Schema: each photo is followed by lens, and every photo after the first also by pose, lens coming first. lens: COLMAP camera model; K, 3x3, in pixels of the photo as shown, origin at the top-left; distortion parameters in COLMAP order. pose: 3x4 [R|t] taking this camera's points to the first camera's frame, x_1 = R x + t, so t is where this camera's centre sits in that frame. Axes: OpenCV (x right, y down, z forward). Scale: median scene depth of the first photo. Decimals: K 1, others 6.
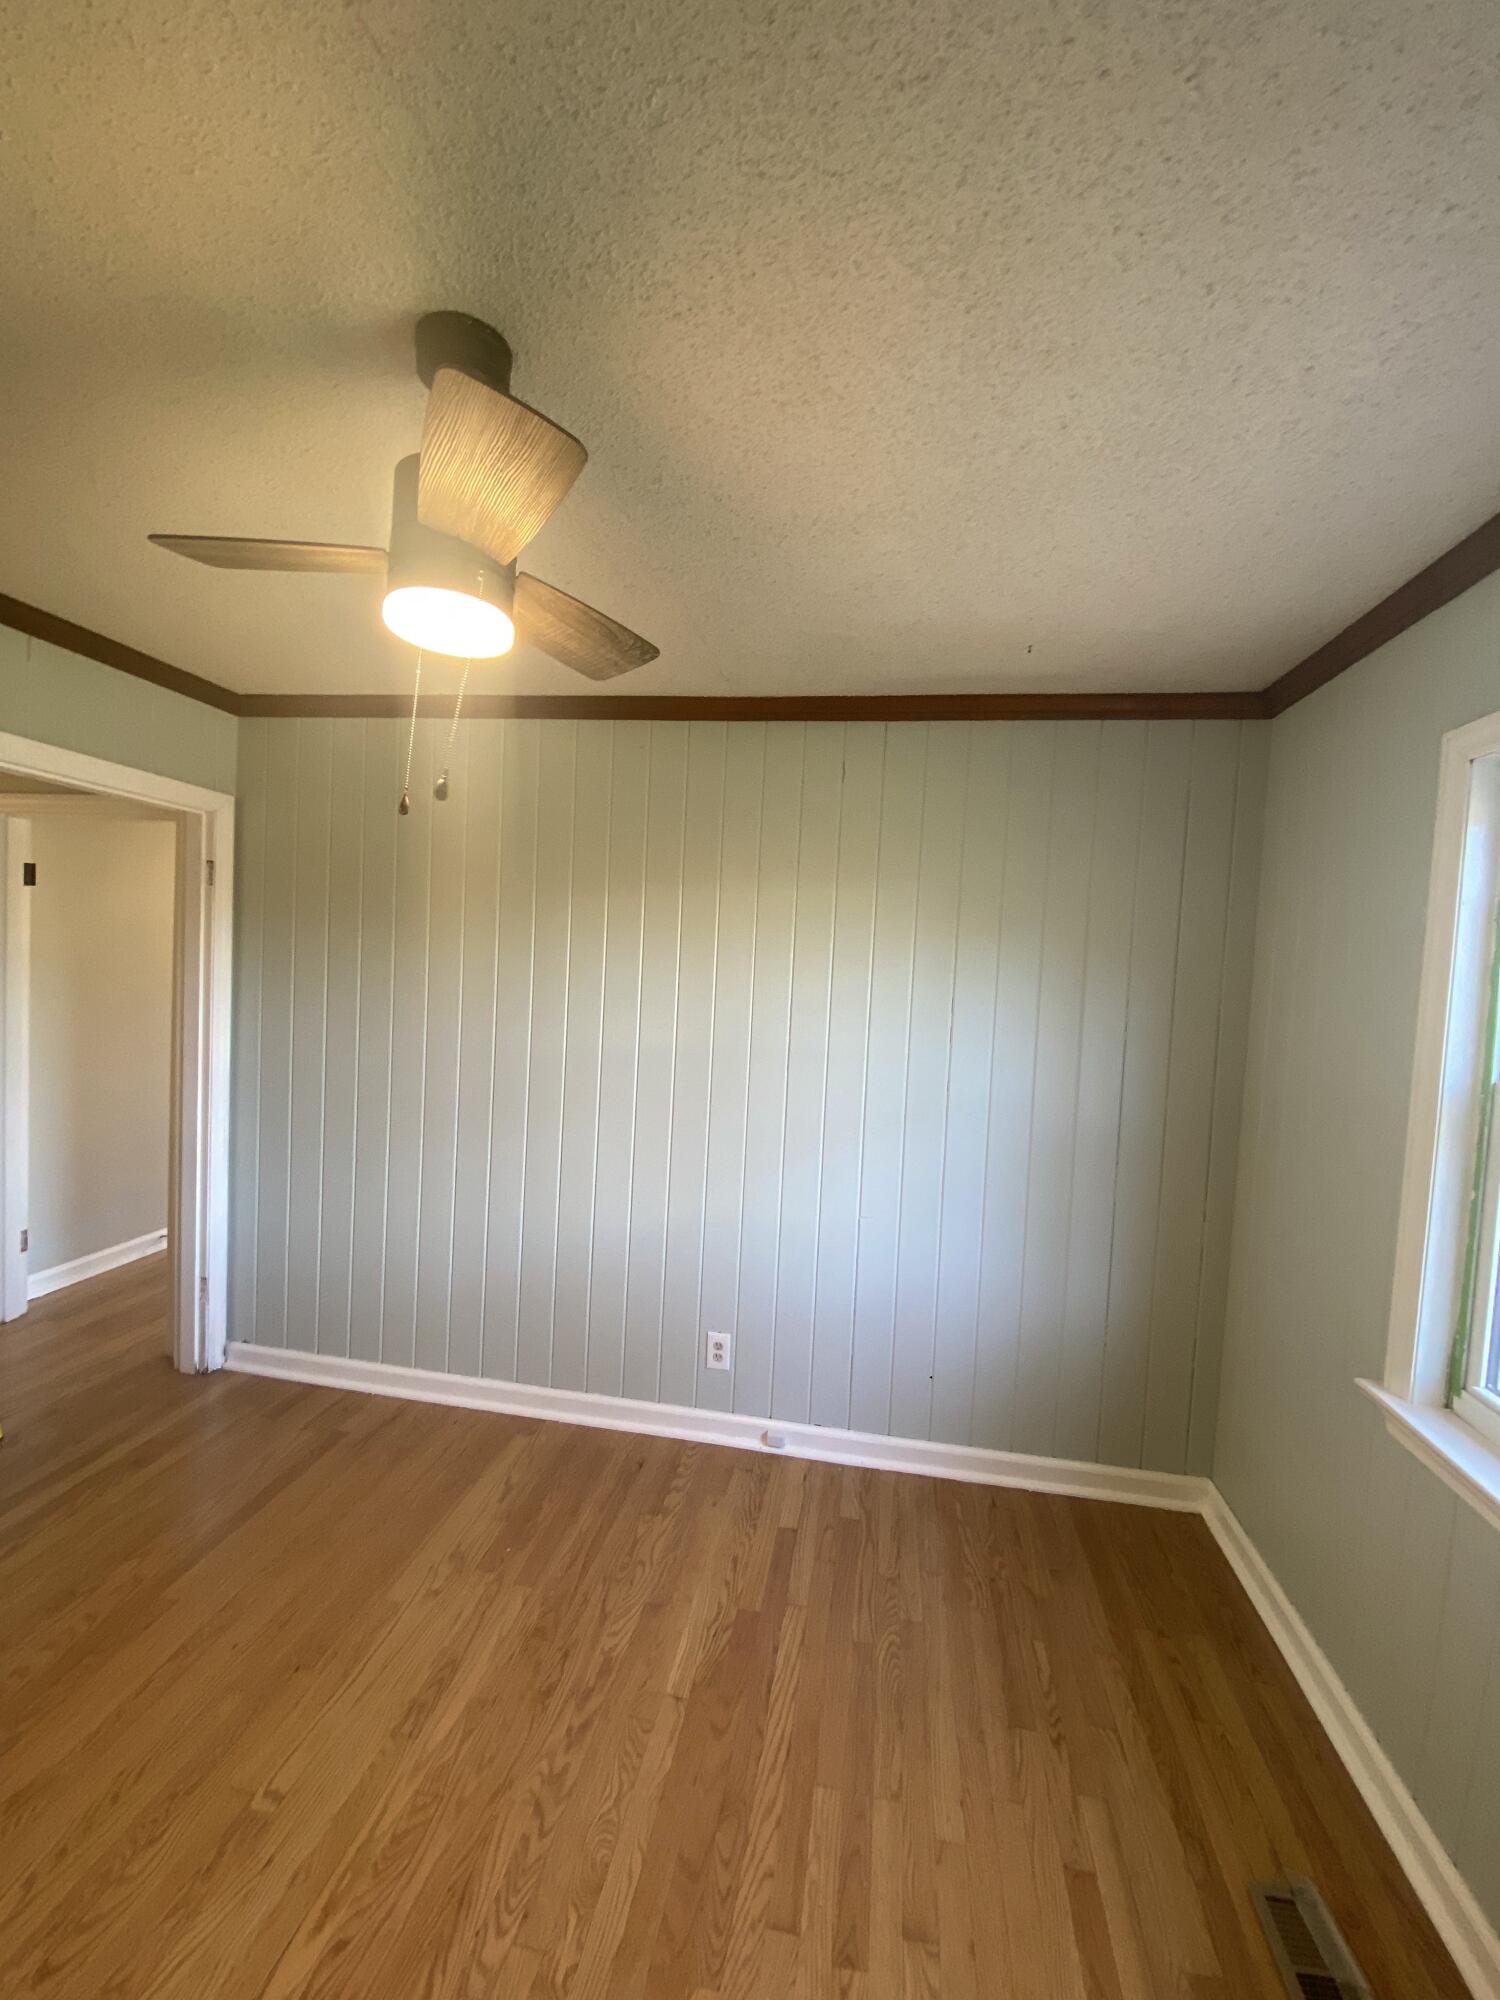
lens RADIAL K [[805.8, 0, 745.4], [0, 805.8, 1005.8], [0, 0, 1]] dist [0.033028, -0.025395]
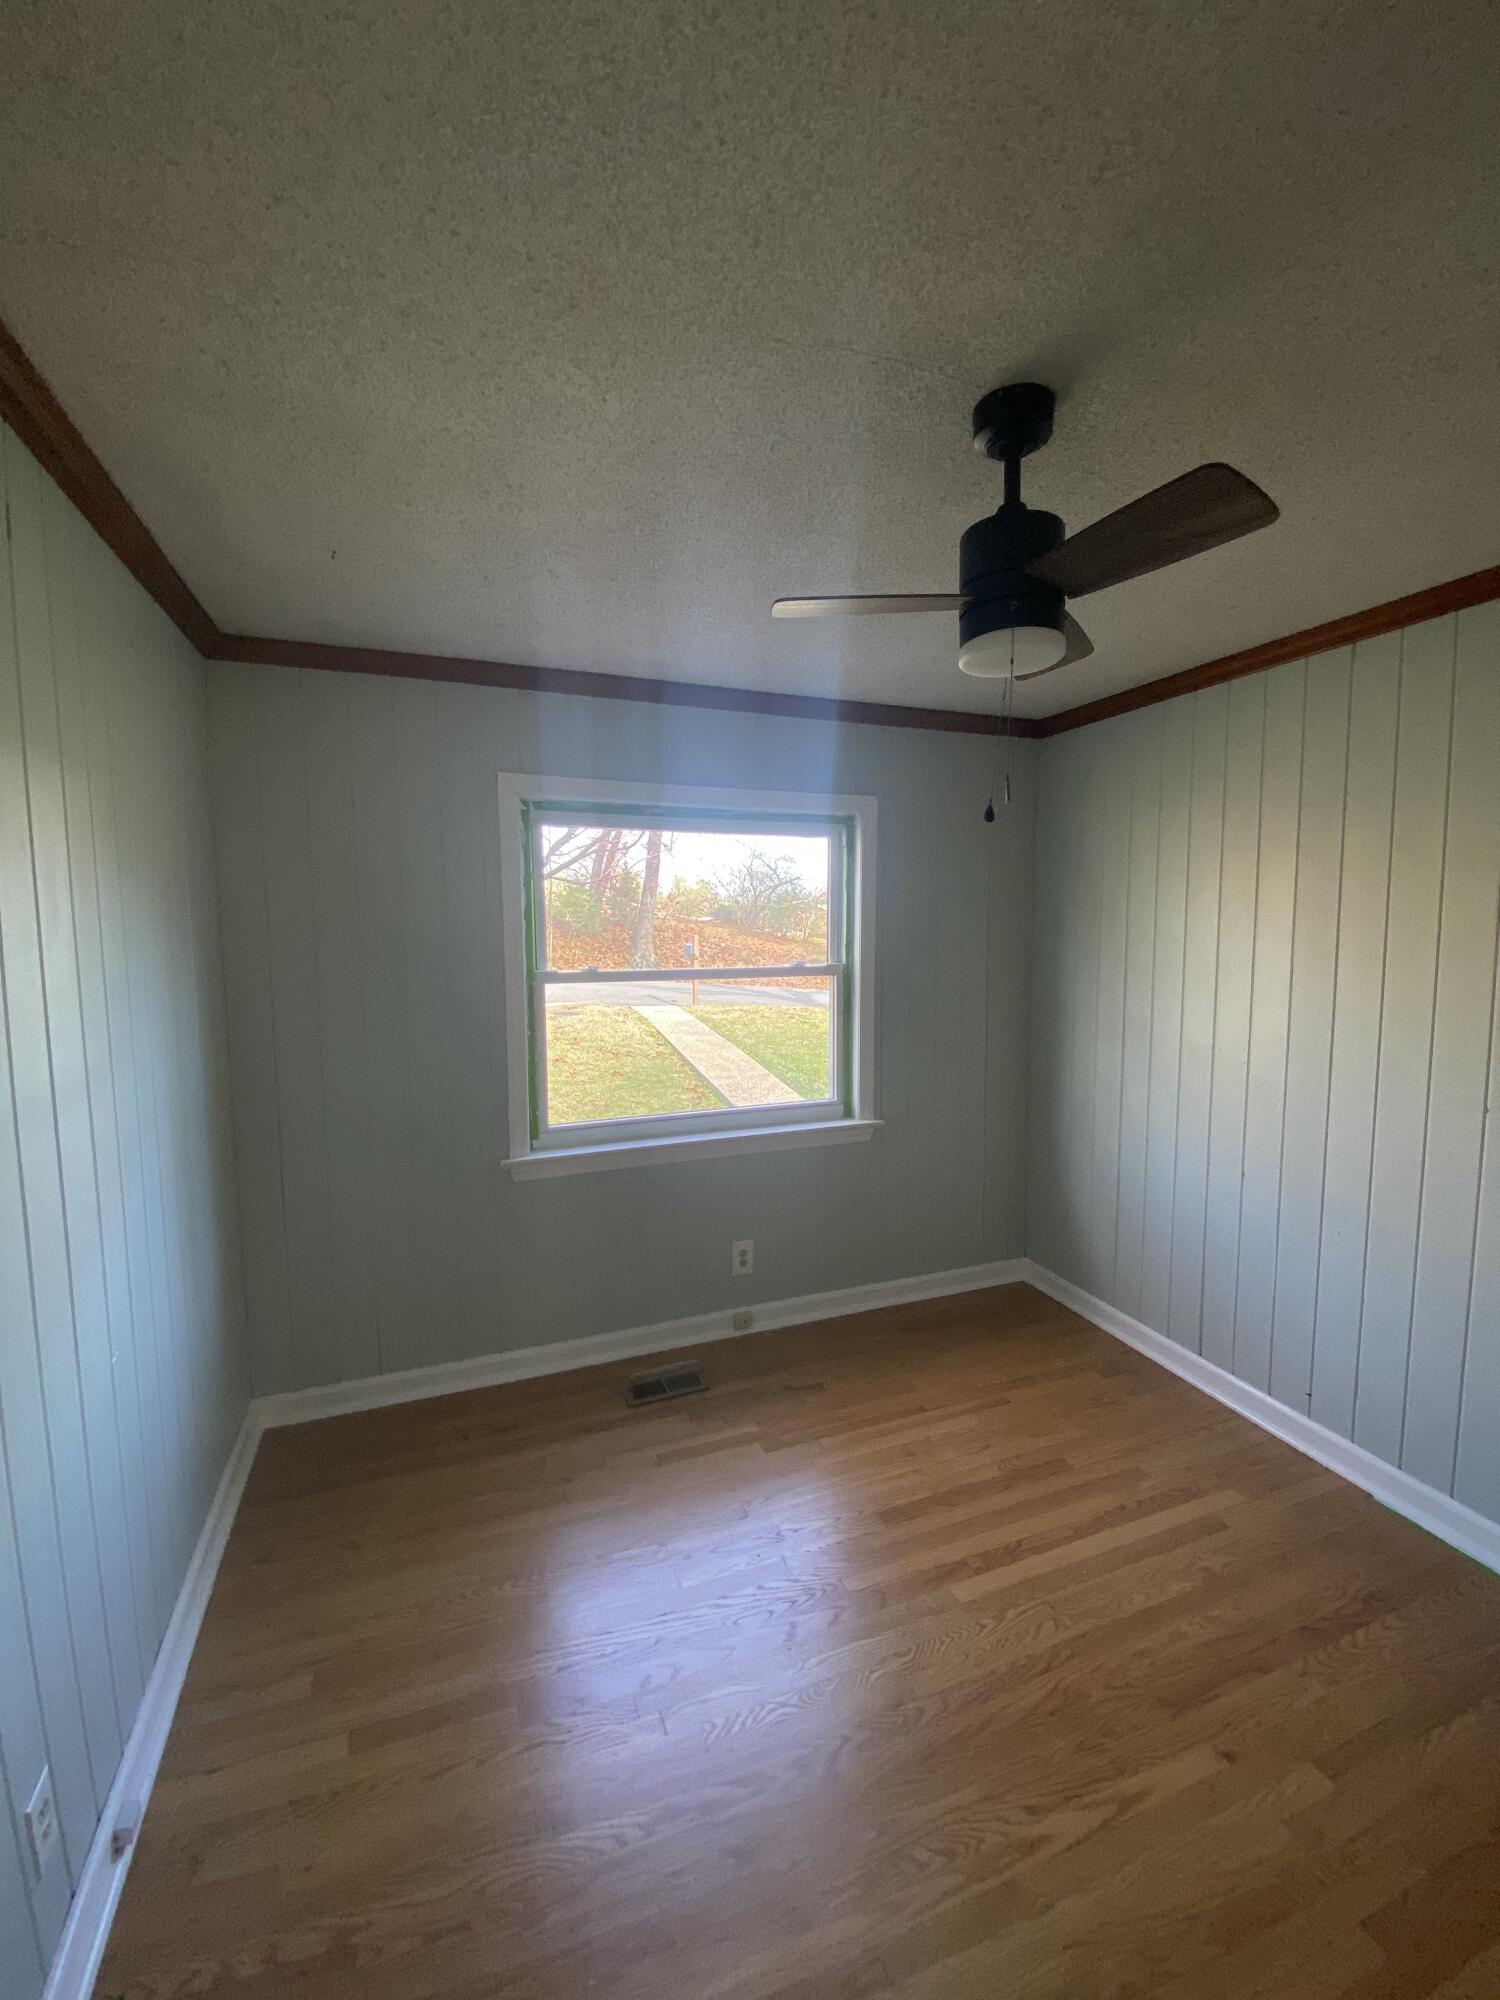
lens RADIAL K [[805.8, 0, 745.4], [0, 805.8, 1005.8], [0, 0, 1]] dist [0.033028, -0.025395]
pose [[-0.503339, -0.130792, 0.854133, -0.924173], [0.019490, 0.986508, 0.162549, -0.121032], [-0.863869, 0.098464, -0.493998, 1.463879]]
